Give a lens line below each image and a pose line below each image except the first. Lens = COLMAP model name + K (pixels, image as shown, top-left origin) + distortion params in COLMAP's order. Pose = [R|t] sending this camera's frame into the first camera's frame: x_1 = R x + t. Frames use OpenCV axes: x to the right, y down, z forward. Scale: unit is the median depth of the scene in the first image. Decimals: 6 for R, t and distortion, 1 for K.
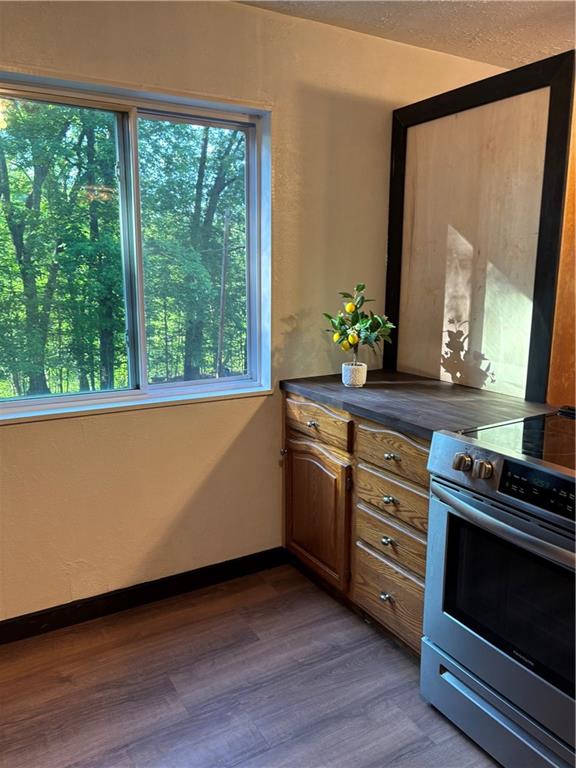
lens RADIAL K [[582.6, 0, 288.0], [0, 582.6, 384.0], [0, 0, 1]] dist [0.008633, 0.003468]
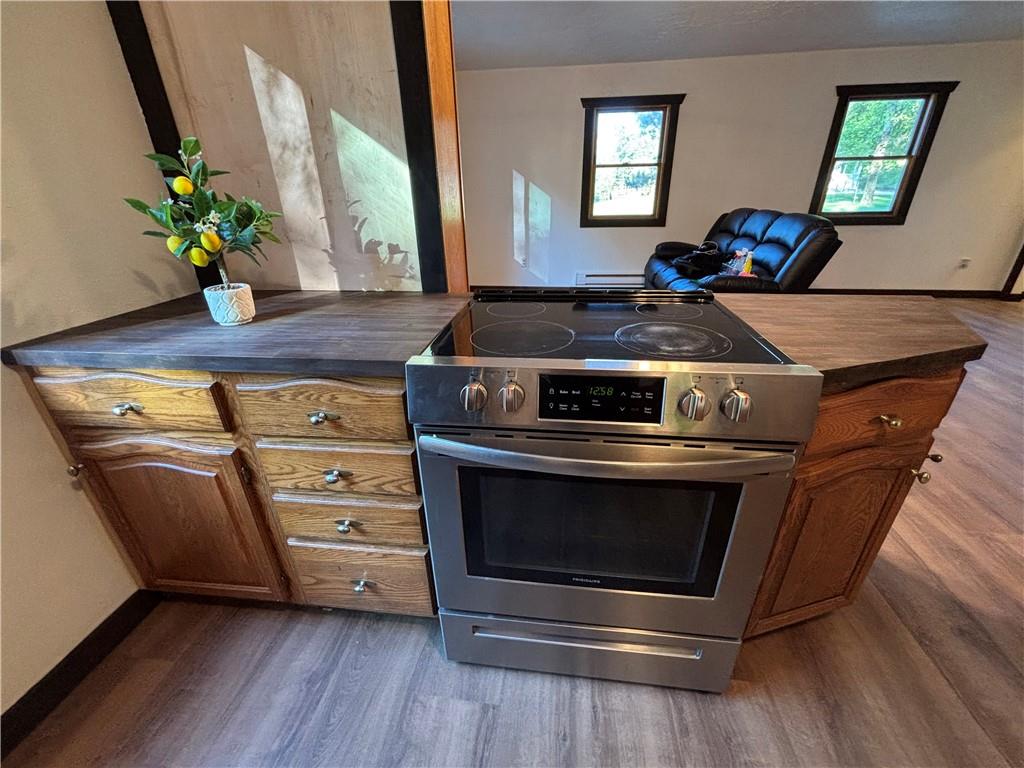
lens RADIAL K [[418.2, 0, 512.0], [0, 418.2, 384.0], [0, 0, 1]] dist [-0.002888, 0.000267]
pose [[0.613259, -0.344646, 0.710727, -0.008487], [0.172365, 0.936495, 0.305398, -0.013630], [-0.770846, -0.064783, 0.633719, 0.495491]]
